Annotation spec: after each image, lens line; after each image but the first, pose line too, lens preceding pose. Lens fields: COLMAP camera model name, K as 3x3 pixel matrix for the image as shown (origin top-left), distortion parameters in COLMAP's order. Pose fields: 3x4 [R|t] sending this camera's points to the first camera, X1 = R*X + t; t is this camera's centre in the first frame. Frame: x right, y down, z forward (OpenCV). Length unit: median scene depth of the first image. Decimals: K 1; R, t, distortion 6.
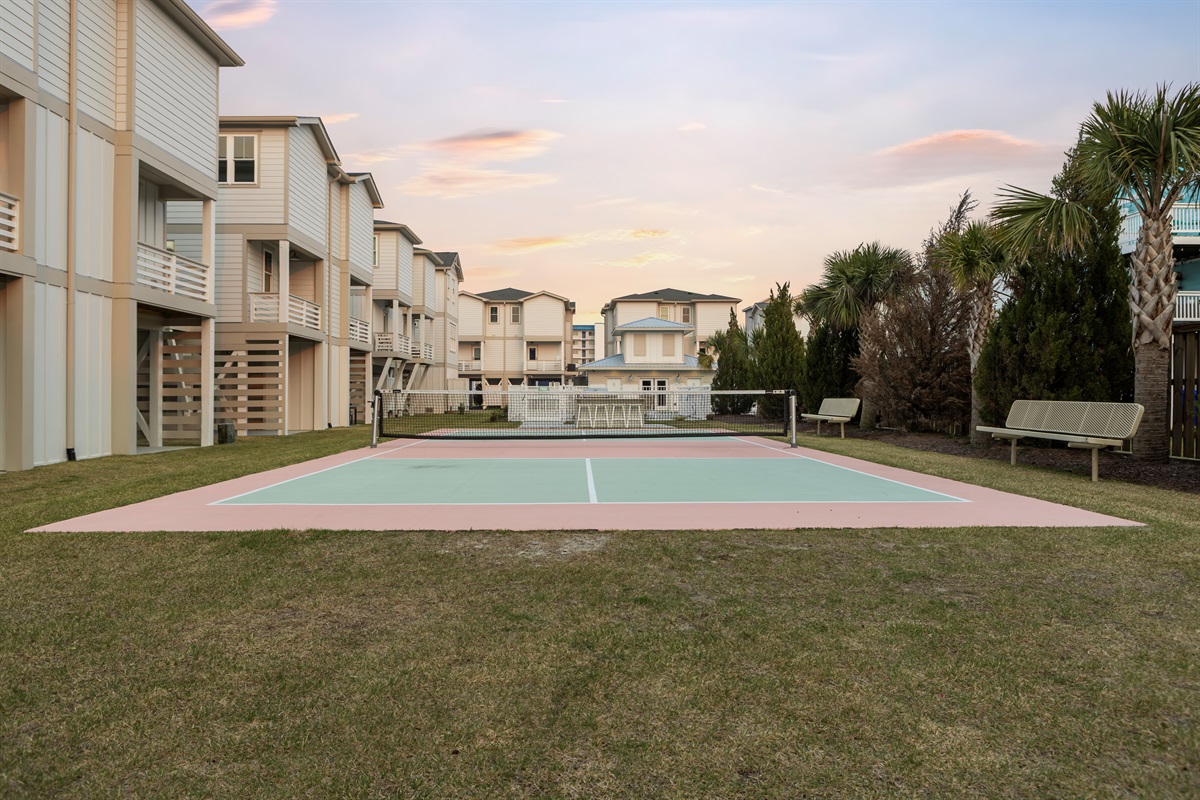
lens RADIAL K [[919.6, 0, 600.0], [0, 919.6, 400.0], [0, 0, 1]] dist [-0.000826, -0.000563]
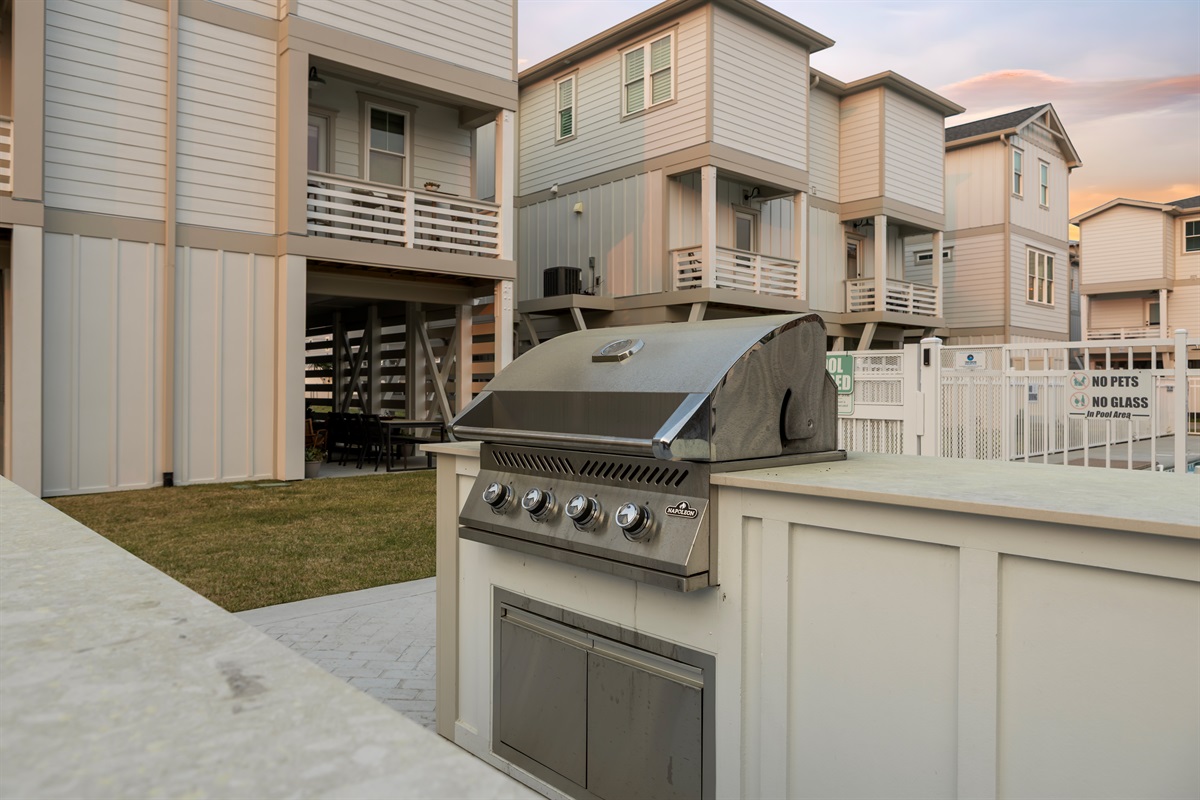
lens RADIAL K [[569.3, 0, 600.0], [0, 569.3, 400.0], [0, 0, 1]] dist [-0.017937, -0.000649]
pose [[0.507494, 0.004098, -0.861645, -0.014406], [0.001622, 0.999982, 0.005711, -0.001505], [0.861654, -0.004296, 0.507479, 0.561045]]
